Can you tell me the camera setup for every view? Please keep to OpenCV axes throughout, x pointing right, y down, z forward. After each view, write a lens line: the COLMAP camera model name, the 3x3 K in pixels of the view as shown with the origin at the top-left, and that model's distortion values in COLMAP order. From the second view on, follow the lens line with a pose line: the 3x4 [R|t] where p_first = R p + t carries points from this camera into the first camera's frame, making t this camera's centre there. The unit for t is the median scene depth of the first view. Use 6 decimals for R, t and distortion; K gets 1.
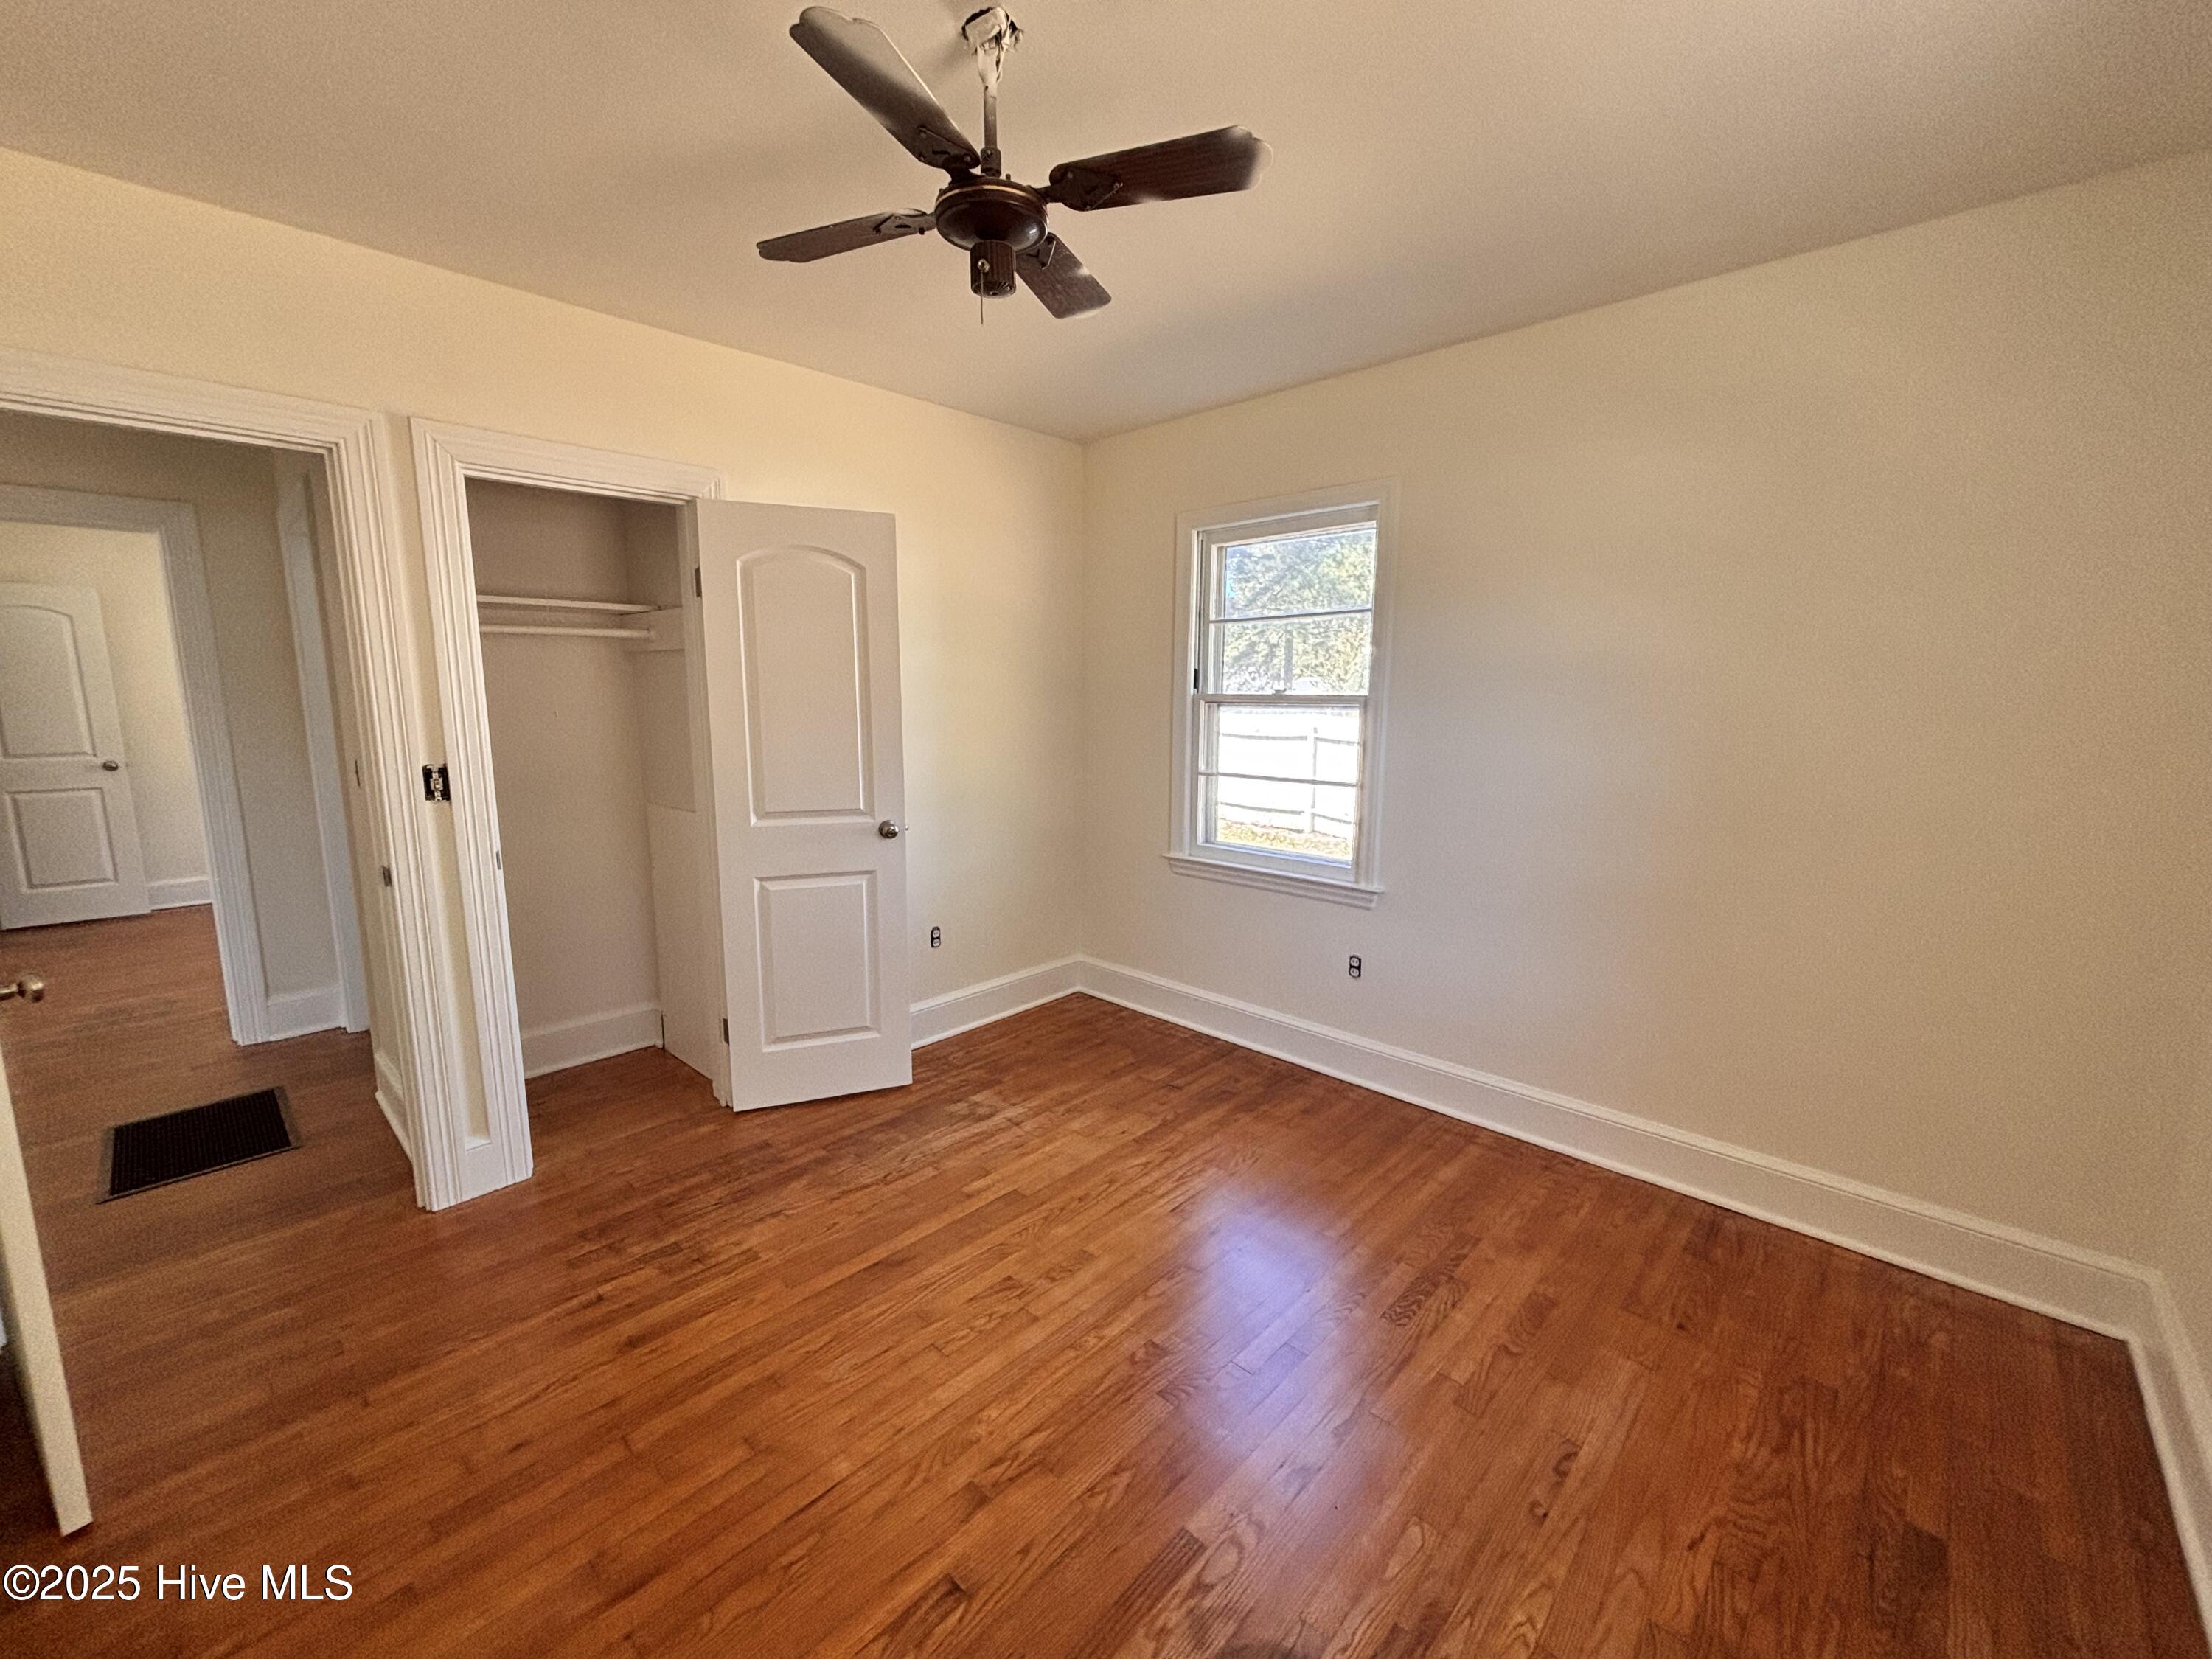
lens RADIAL K [[890.7, 0, 1102.1], [0, 890.7, 826.3], [0, 0, 1]] dist [0.005928, -0.003770]
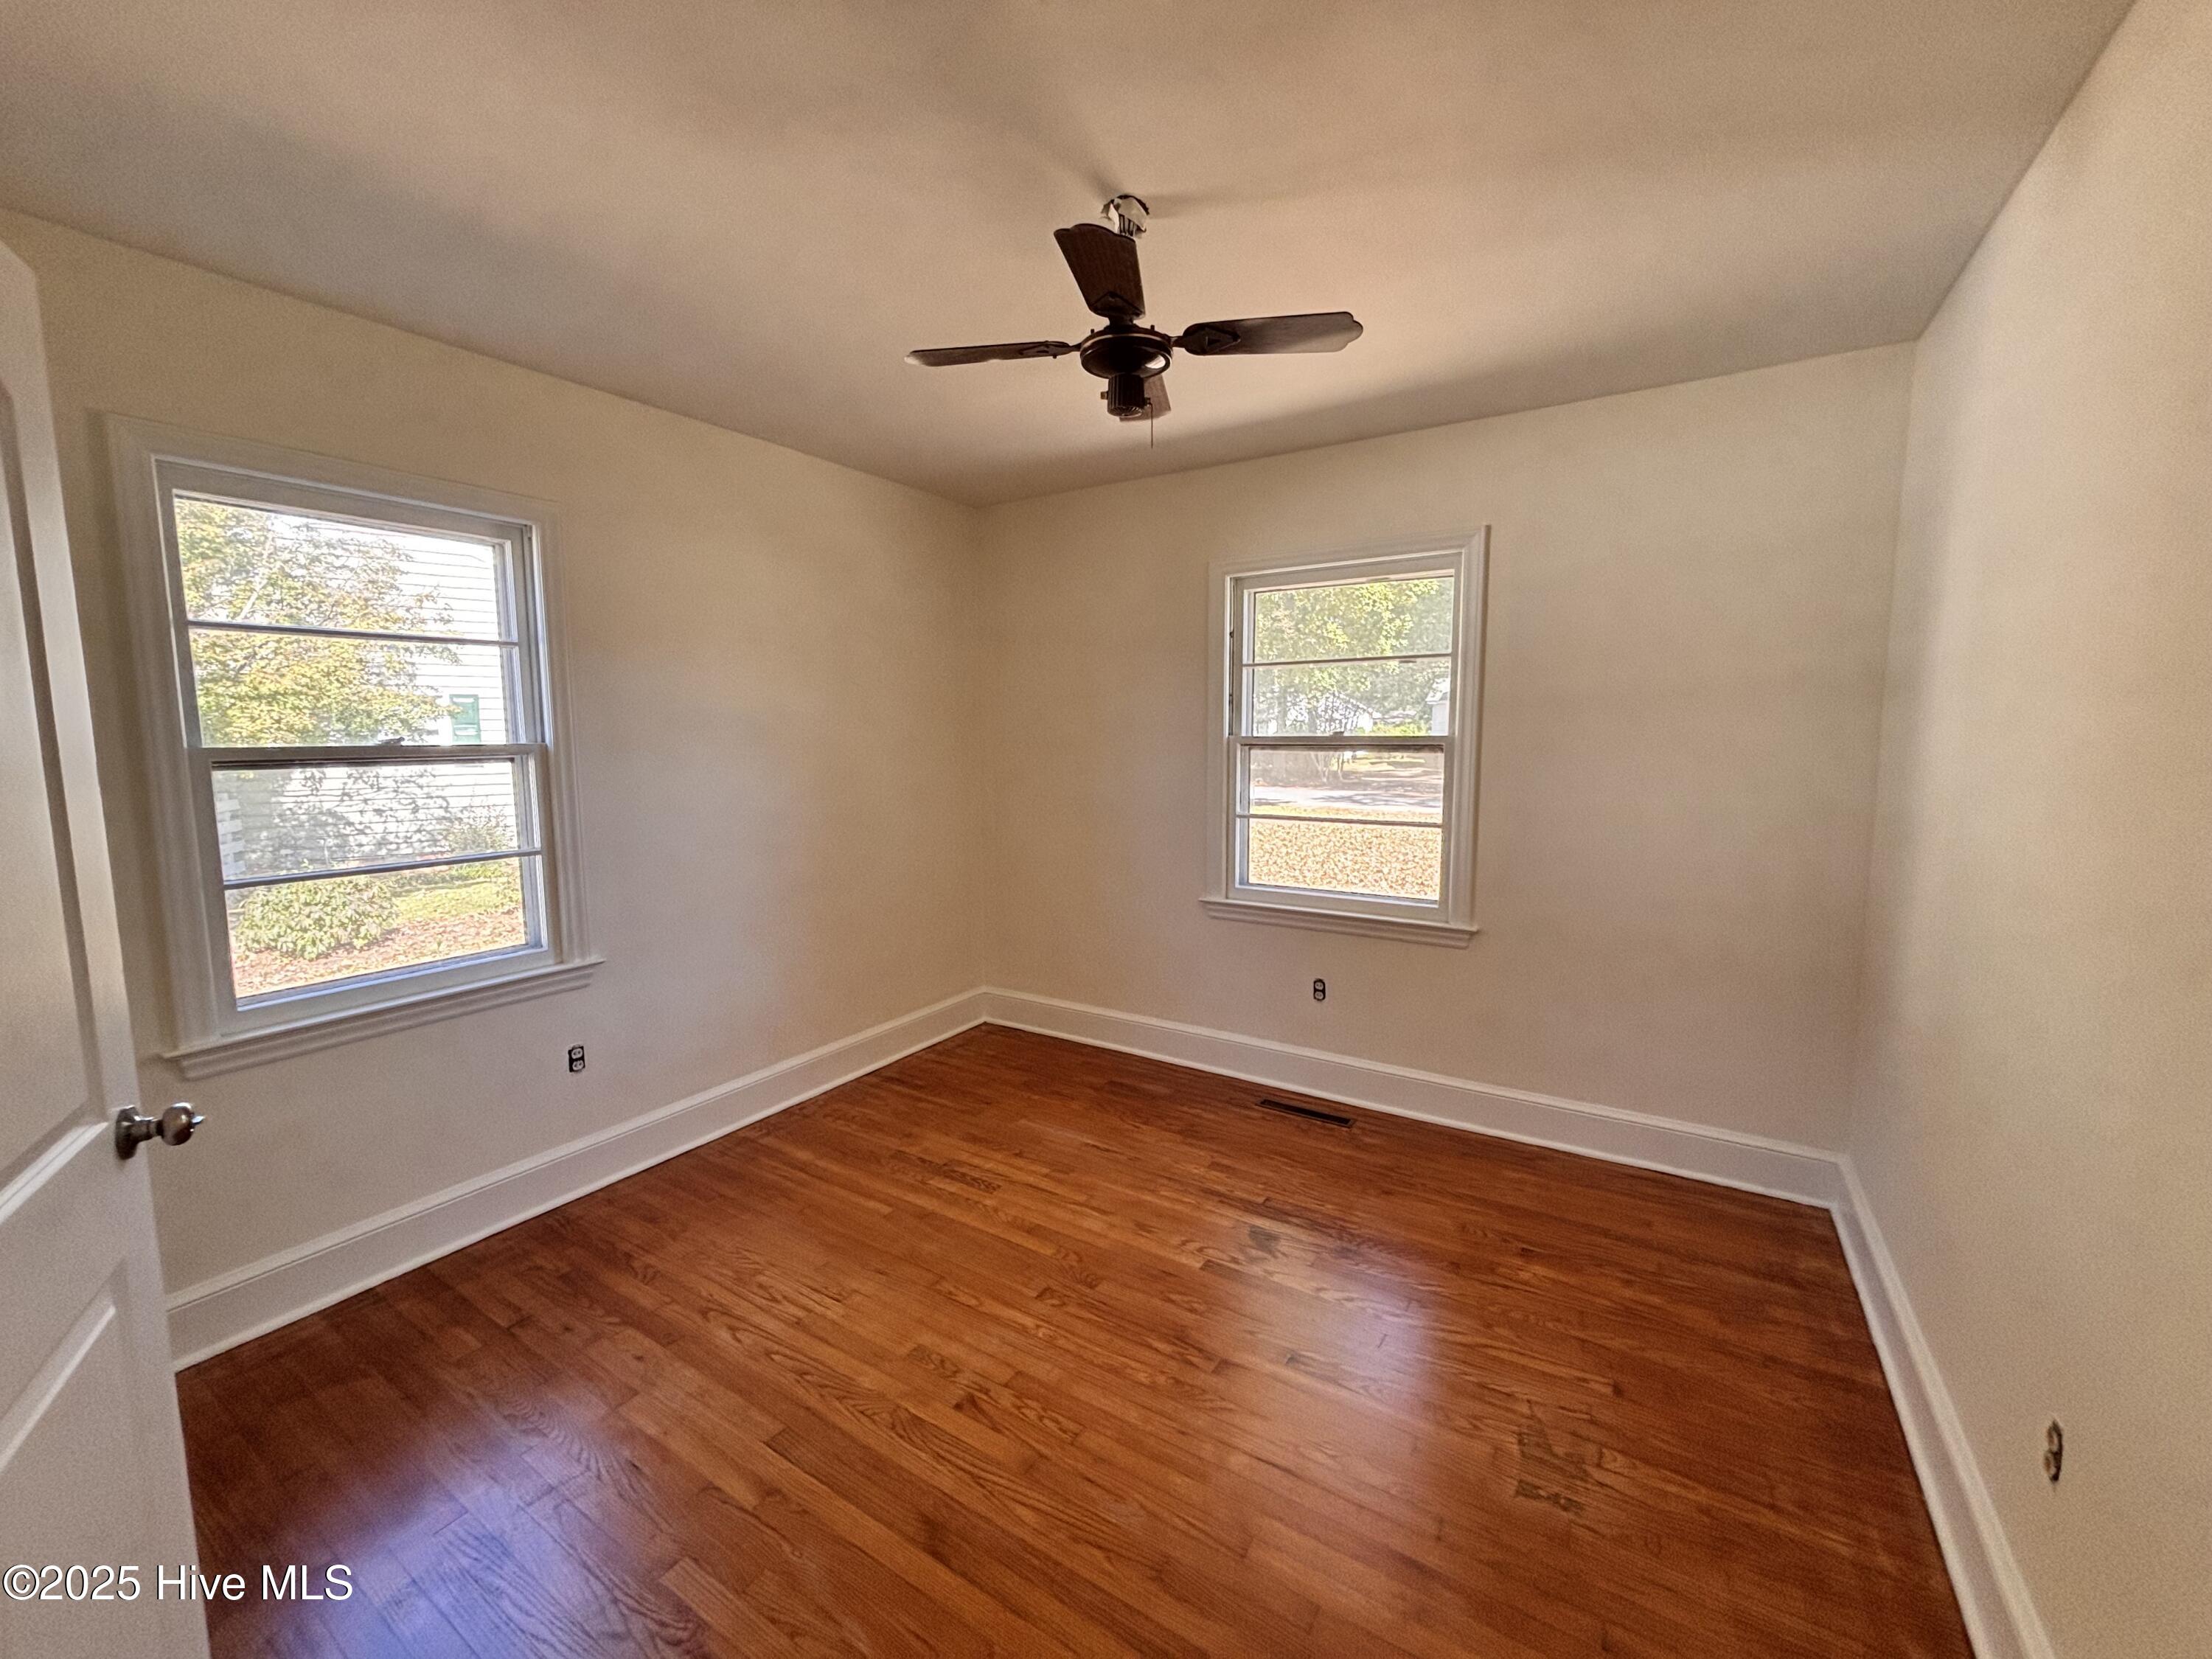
lens RADIAL K [[883.4, 0, 1097.7], [0, 883.4, 827.6], [0, 0, 1]] dist [0.000937, -0.000512]
pose [[-0.179683, -0.116612, 0.976788, -0.883418], [0.157250, 0.976776, 0.145537, -0.153861], [-0.971075, 0.179750, -0.157173, 0.866475]]
